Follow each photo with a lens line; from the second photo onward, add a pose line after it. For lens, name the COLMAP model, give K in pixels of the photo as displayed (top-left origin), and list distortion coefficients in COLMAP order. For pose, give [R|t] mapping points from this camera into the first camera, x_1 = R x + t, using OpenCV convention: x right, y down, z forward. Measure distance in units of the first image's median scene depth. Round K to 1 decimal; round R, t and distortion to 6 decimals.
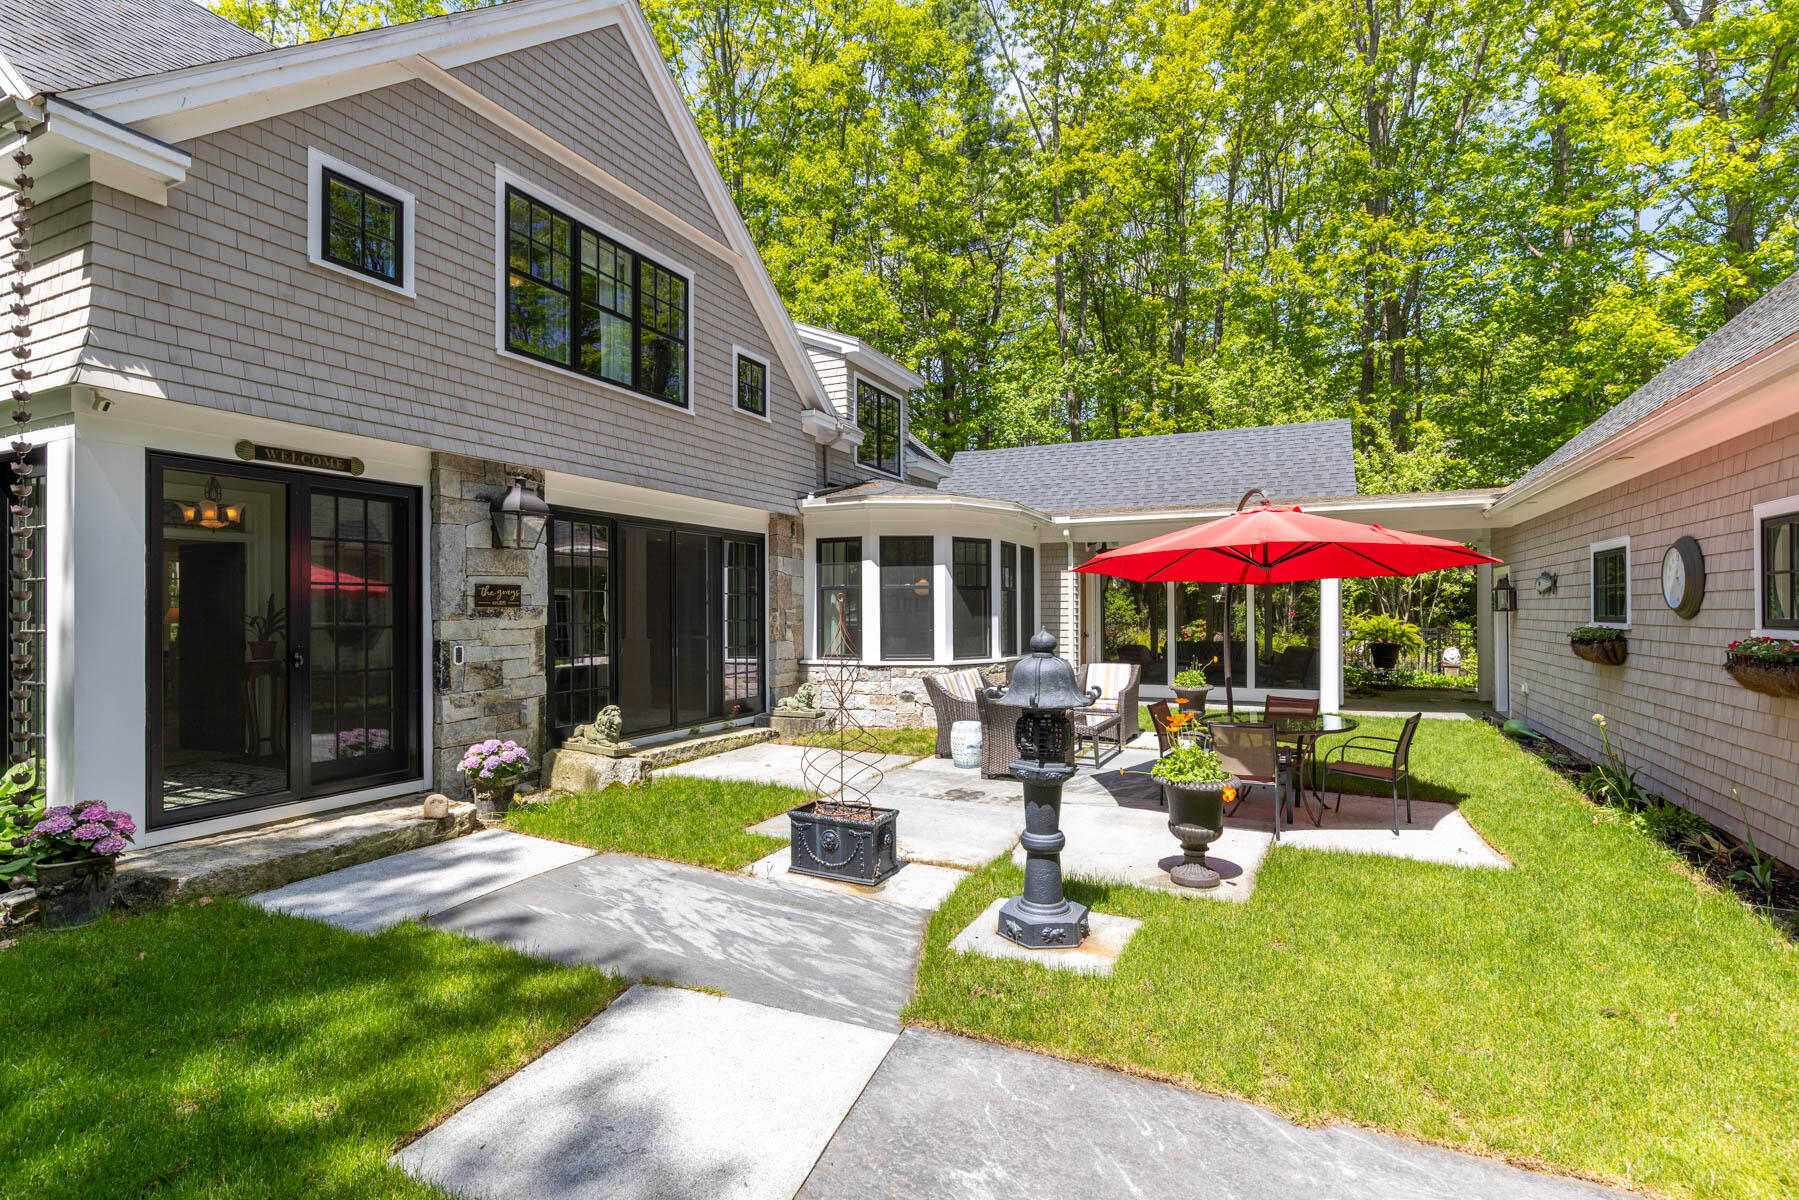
lens RADIAL K [[843.4, 0, 907.5], [0, 843.4, 600.1], [0, 0, 1]] dist [-0.004842, -0.000280]
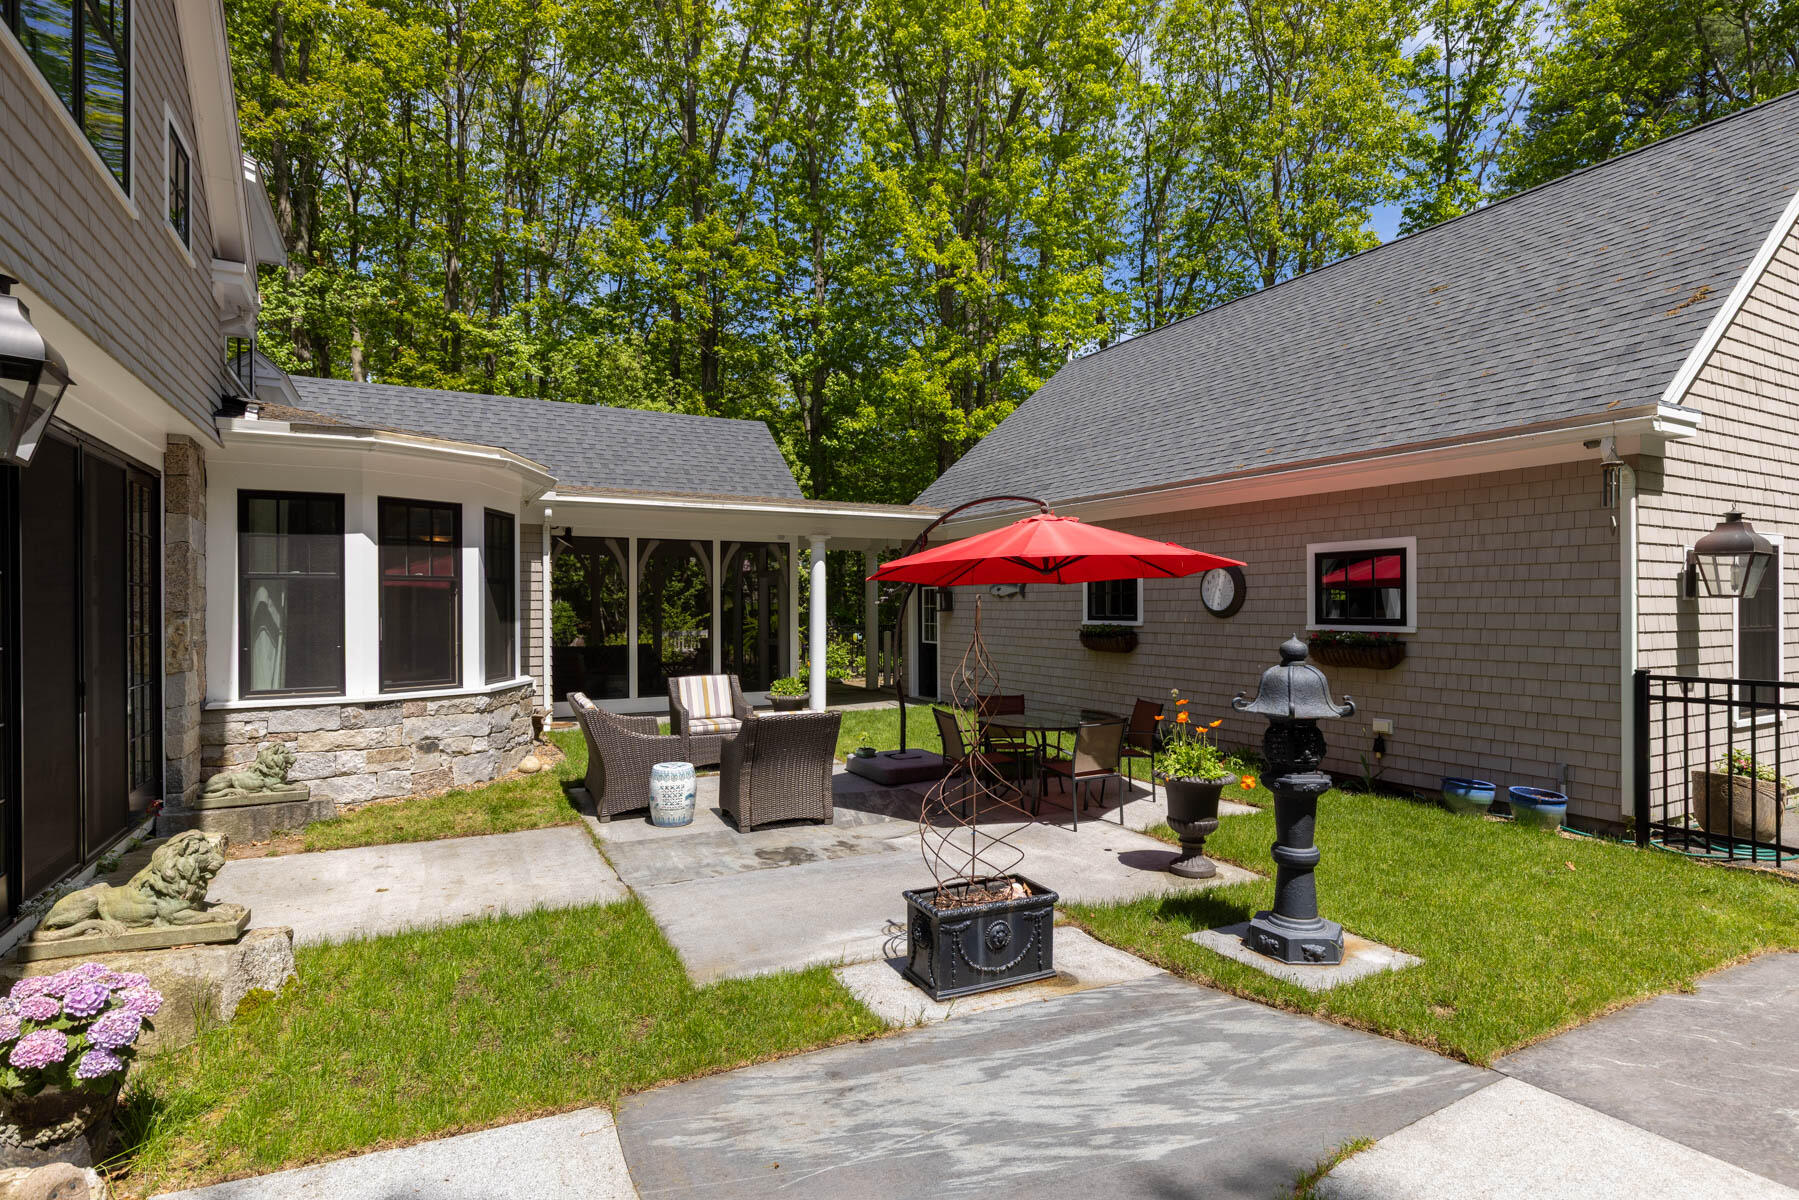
lens RADIAL K [[919.5, 0, 905.0], [0, 919.5, 603.8], [0, 0, 1]] dist [-0.000749, -0.000917]
pose [[0.589384, 0.003823, 0.807844, -0.657803], [-0.009763, 0.999949, 0.002391, -0.001634], [-0.807794, -0.009296, 0.589391, 0.506775]]
